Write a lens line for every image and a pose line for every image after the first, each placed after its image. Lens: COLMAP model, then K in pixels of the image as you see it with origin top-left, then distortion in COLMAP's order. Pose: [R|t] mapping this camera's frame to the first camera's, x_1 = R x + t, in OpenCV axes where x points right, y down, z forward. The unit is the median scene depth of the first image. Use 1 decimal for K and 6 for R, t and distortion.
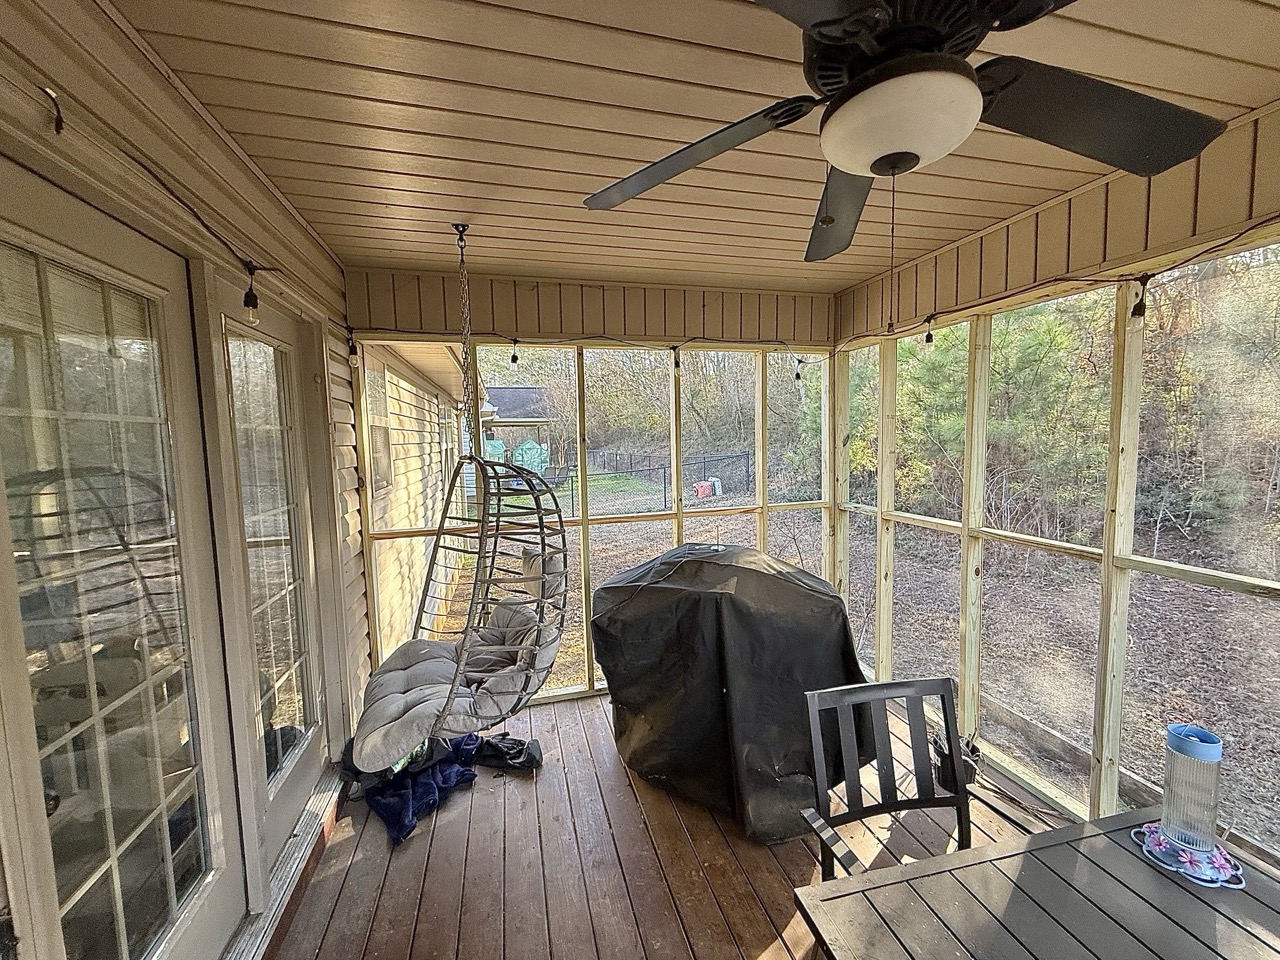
lens RADIAL K [[520.8, 0, 637.4], [0, 520.8, 481.6], [0, 0, 1]] dist [0.000238, 0.000043]
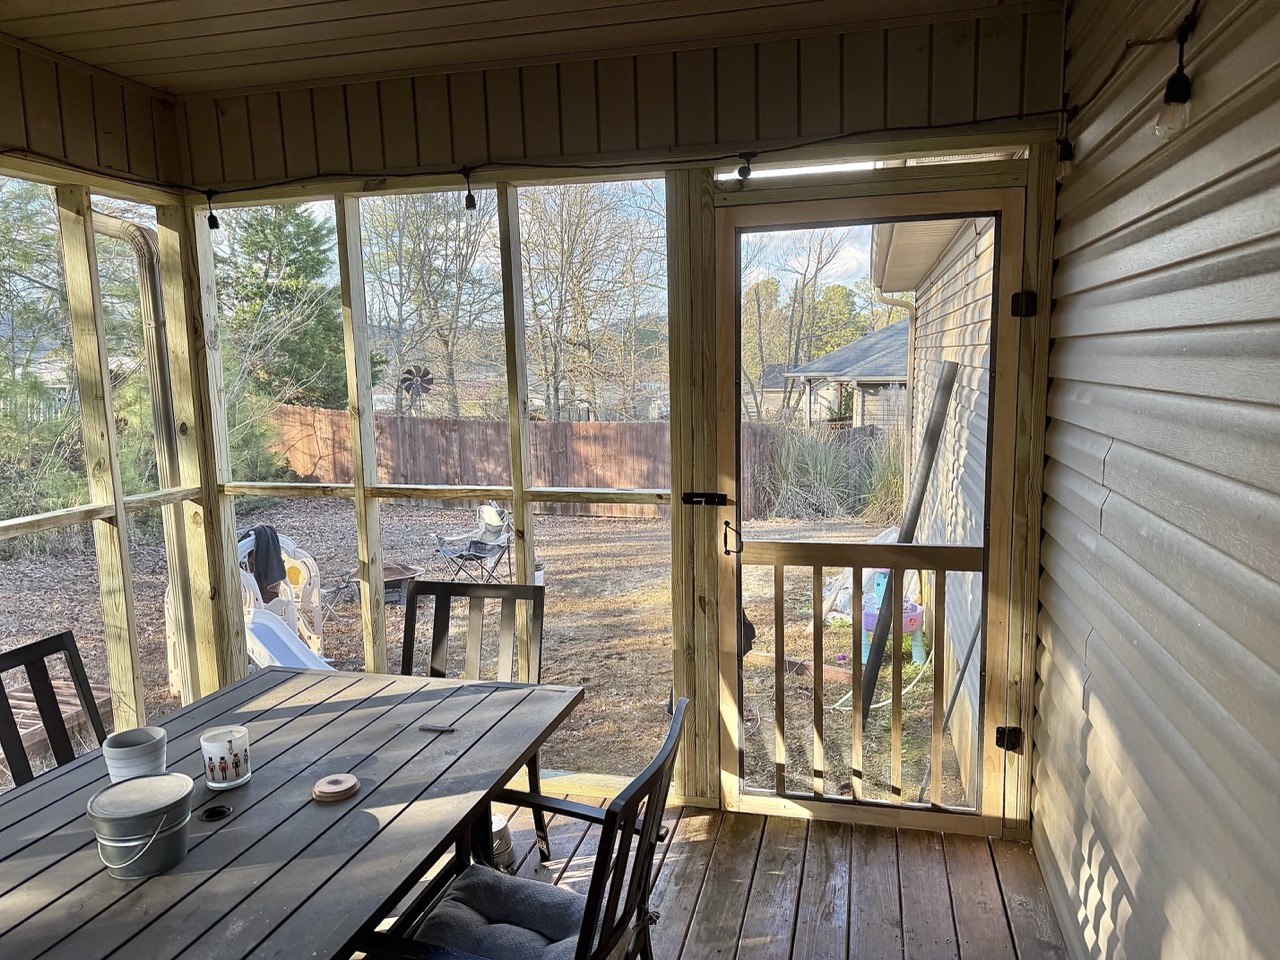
lens RADIAL K [[889.8, 0, 641.0], [0, 889.8, 477.4], [0, 0, 1]] dist [0.138325, -0.172732]
pose [[-0.870789, -0.022020, 0.491164, -0.569306], [0.084720, 0.977333, 0.194016, -0.131351], [-0.484303, 0.210558, -0.849185, 1.887015]]
